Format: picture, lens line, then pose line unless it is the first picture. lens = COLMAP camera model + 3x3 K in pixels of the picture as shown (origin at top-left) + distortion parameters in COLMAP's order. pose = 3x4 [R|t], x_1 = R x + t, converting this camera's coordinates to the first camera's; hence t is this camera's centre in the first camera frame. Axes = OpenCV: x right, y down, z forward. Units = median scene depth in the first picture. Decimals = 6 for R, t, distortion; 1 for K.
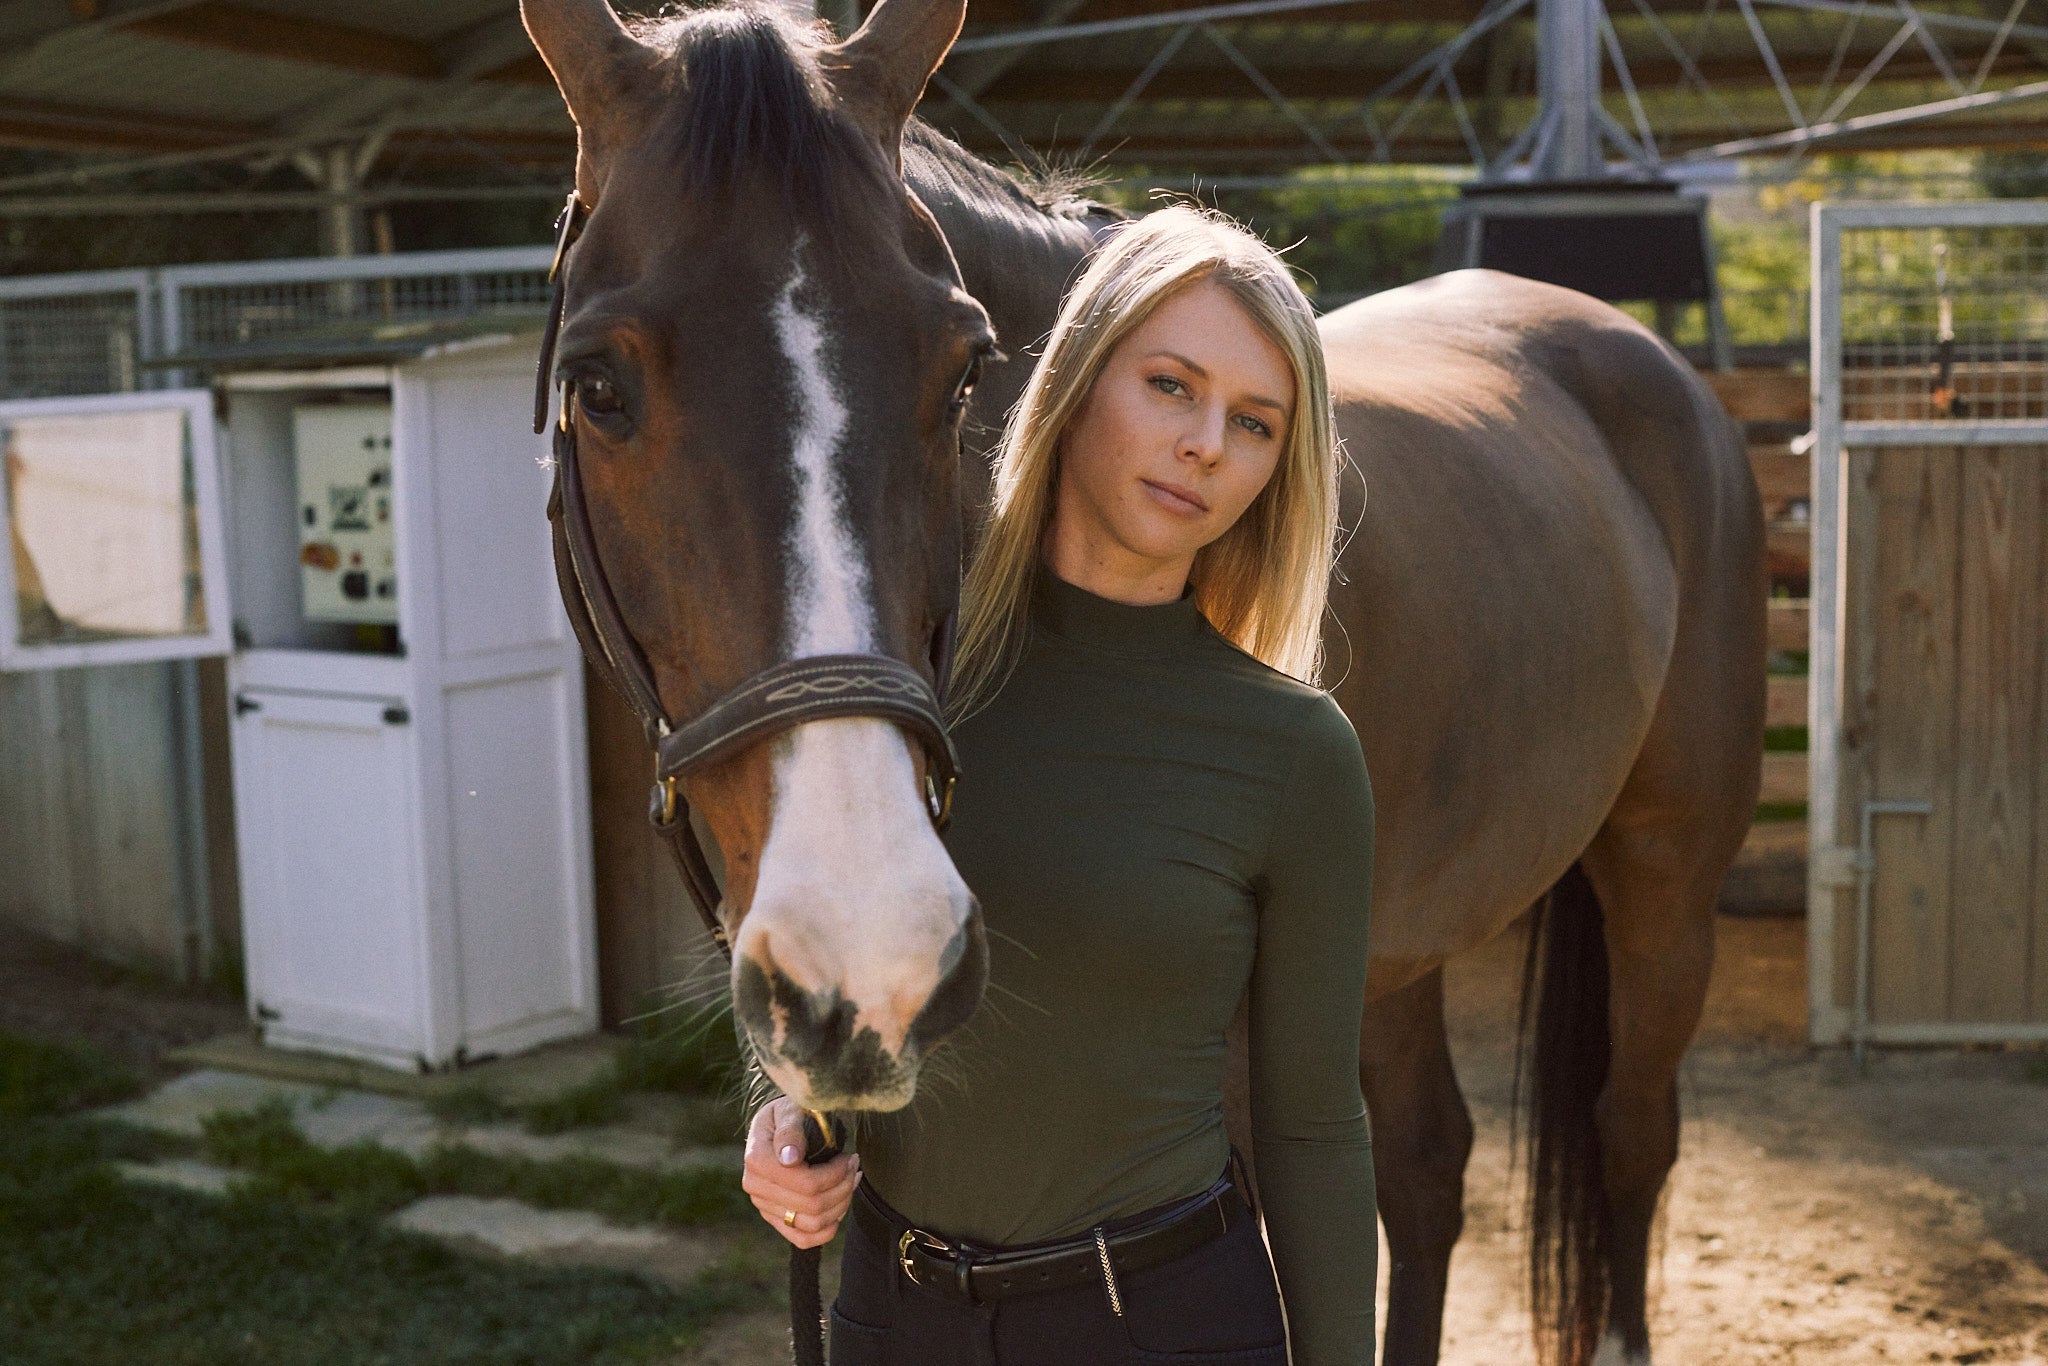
lens RADIAL K [[2957.3, 0, 1028.0], [0, 2957.3, 695.1], [0, 0, 1]] dist [-0.168907, 0.295799]
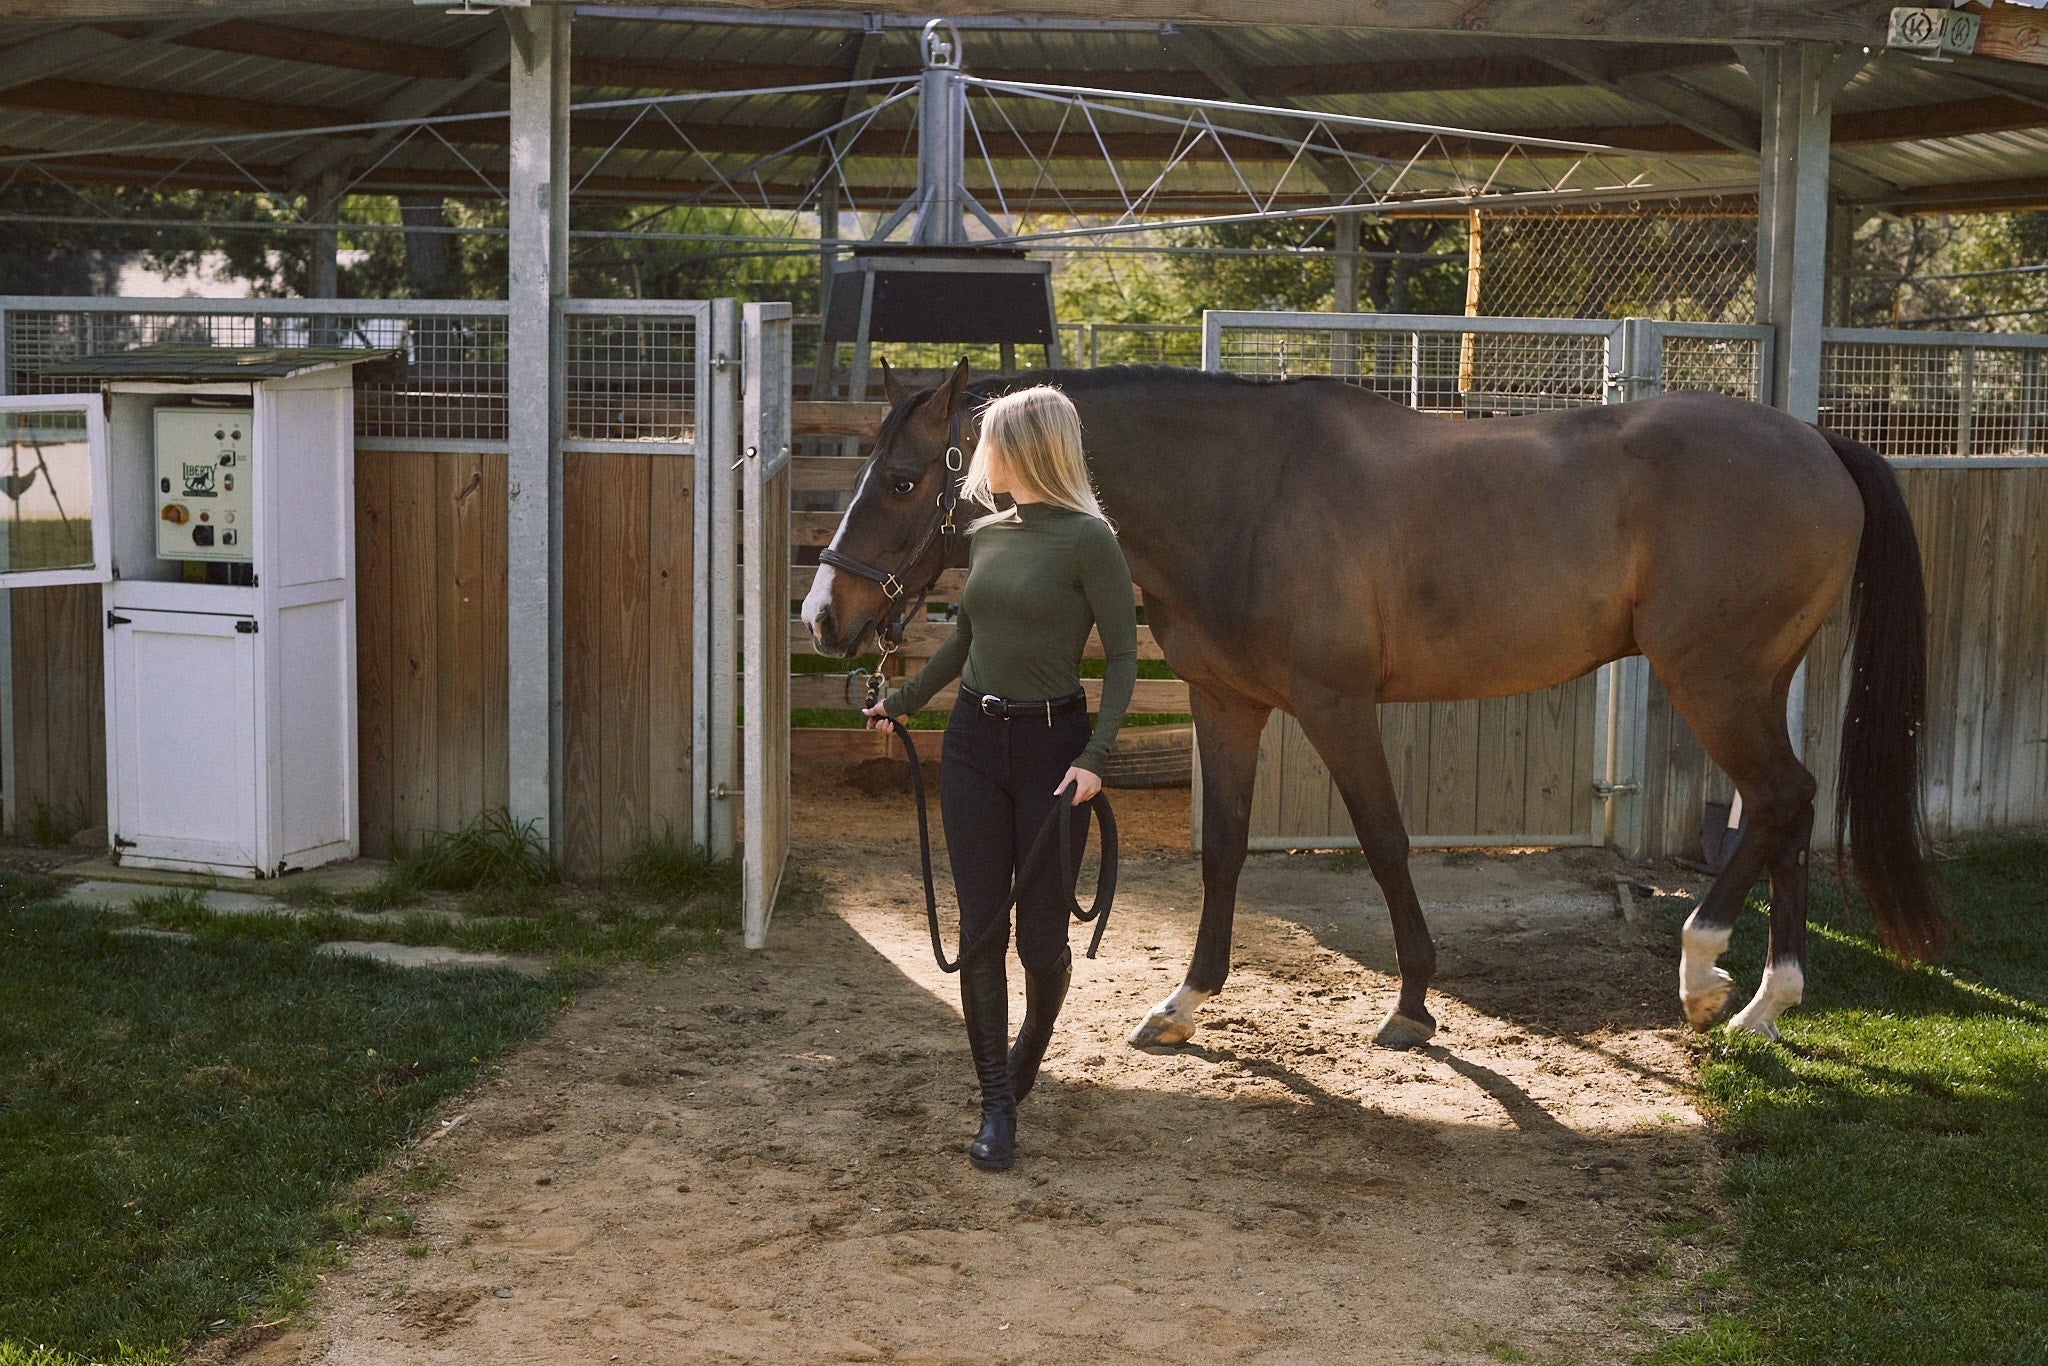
lens RADIAL K [[2932.6, 0, 1051.3], [0, 2932.6, 687.1], [0, 0, 1]] dist [-0.171691, 0.387386]
pose [[0.962895, 0.008672, 0.269738, -0.228579], [-0.007962, 0.999961, -0.003728, 0.040271], [-0.269759, 0.001442, 0.962927, -0.483625]]
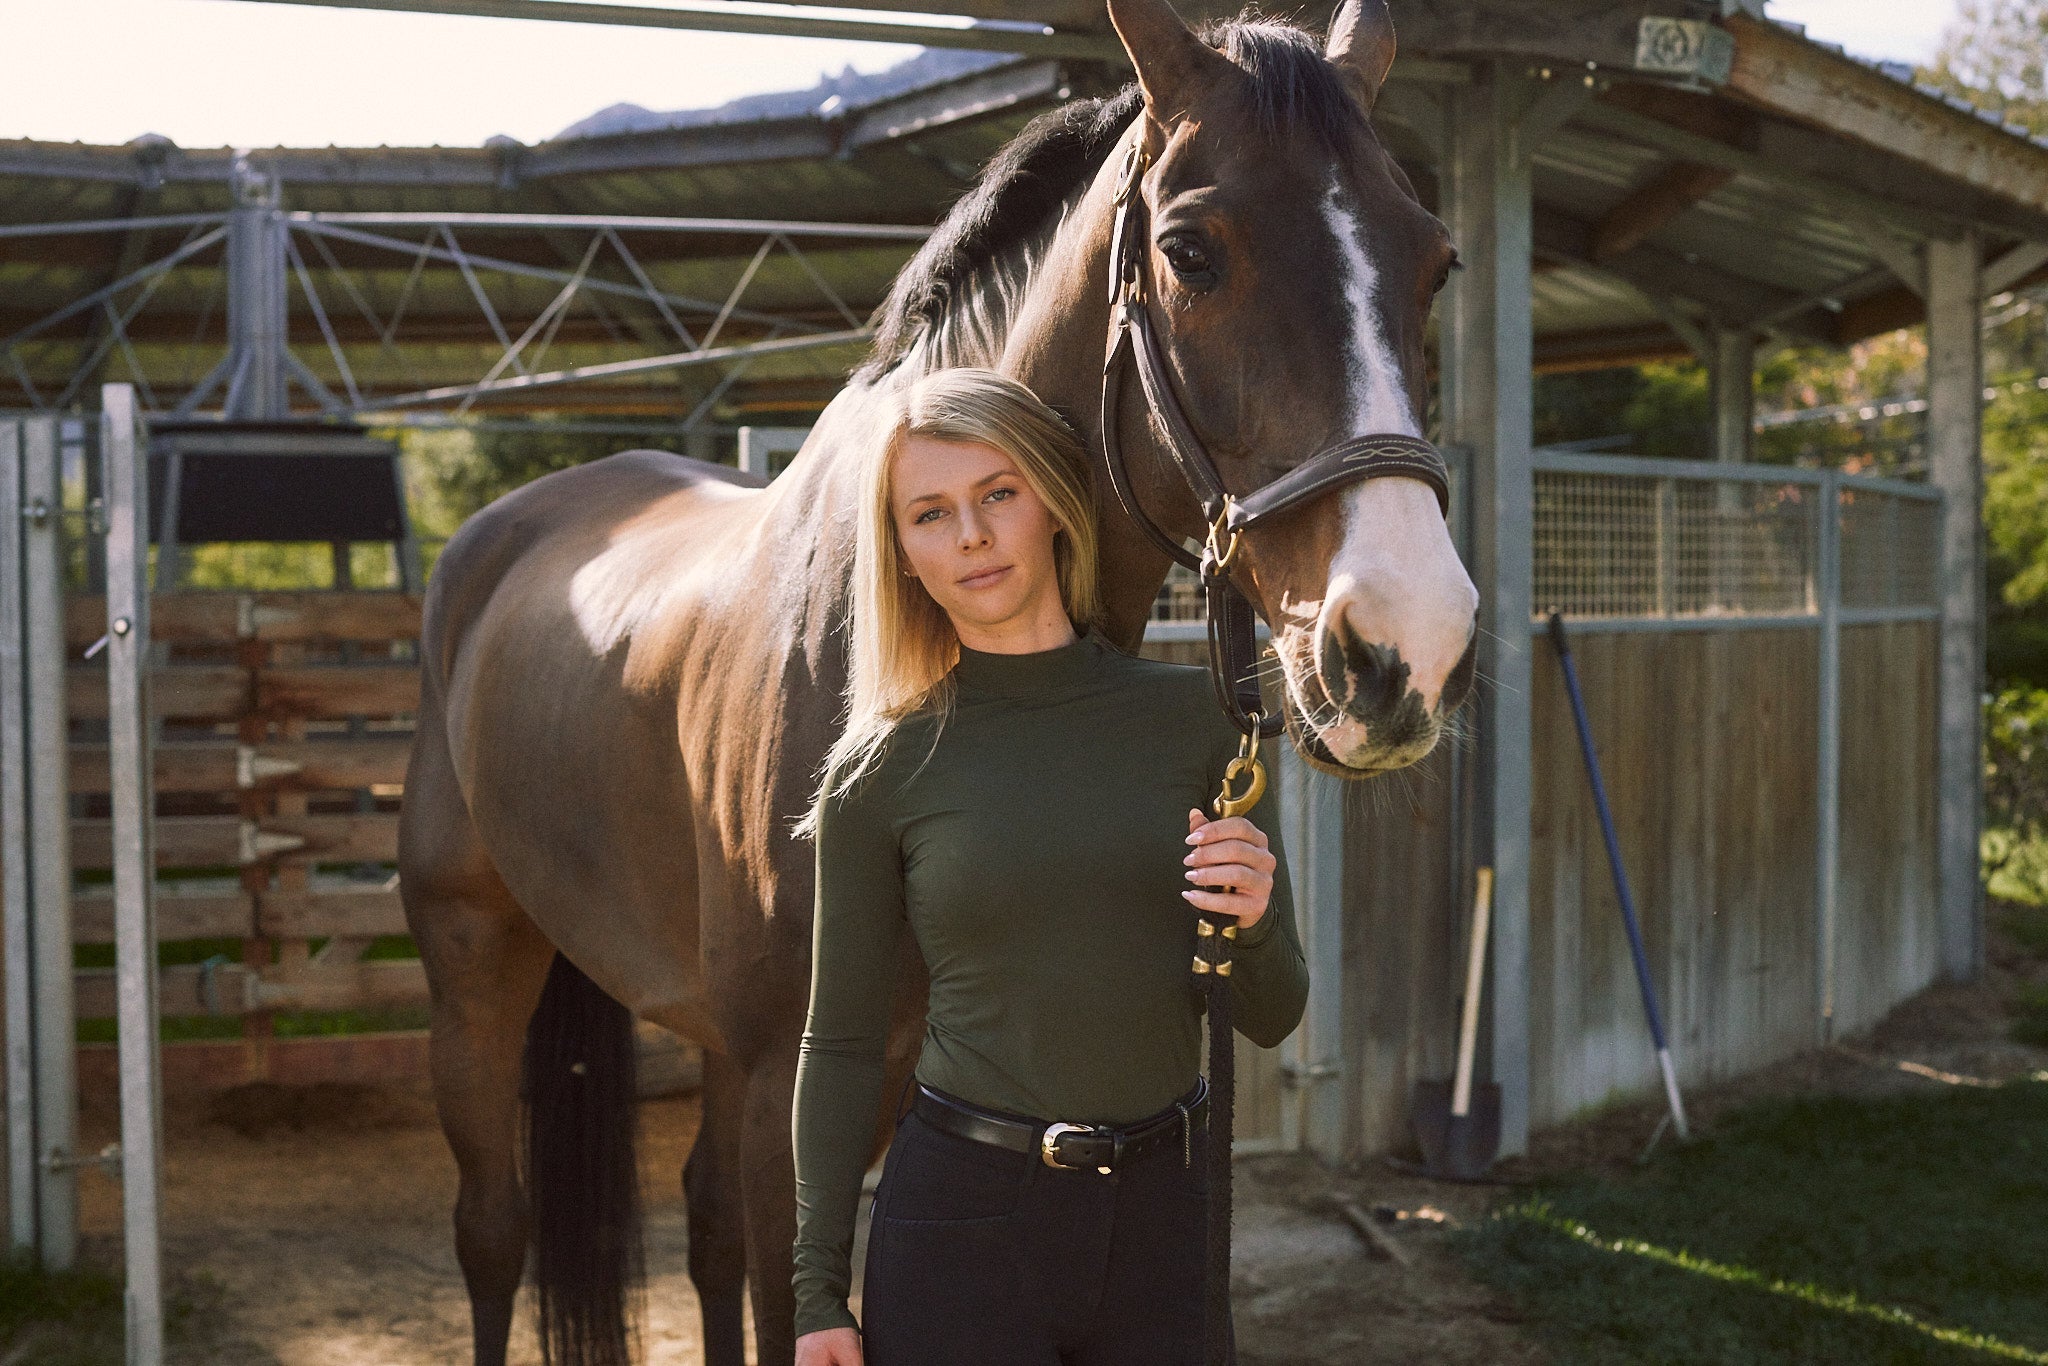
lens RADIAL K [[2957.3, 0, 1028.0], [0, 2957.3, 695.1], [0, 0, 1]] dist [-0.168907, 0.295799]
pose [[0.868360, 0.000439, 0.495935, -0.187396], [0.044811, 0.995840, -0.079344, 0.024842], [-0.493907, 0.091123, 0.864727, -0.007128]]
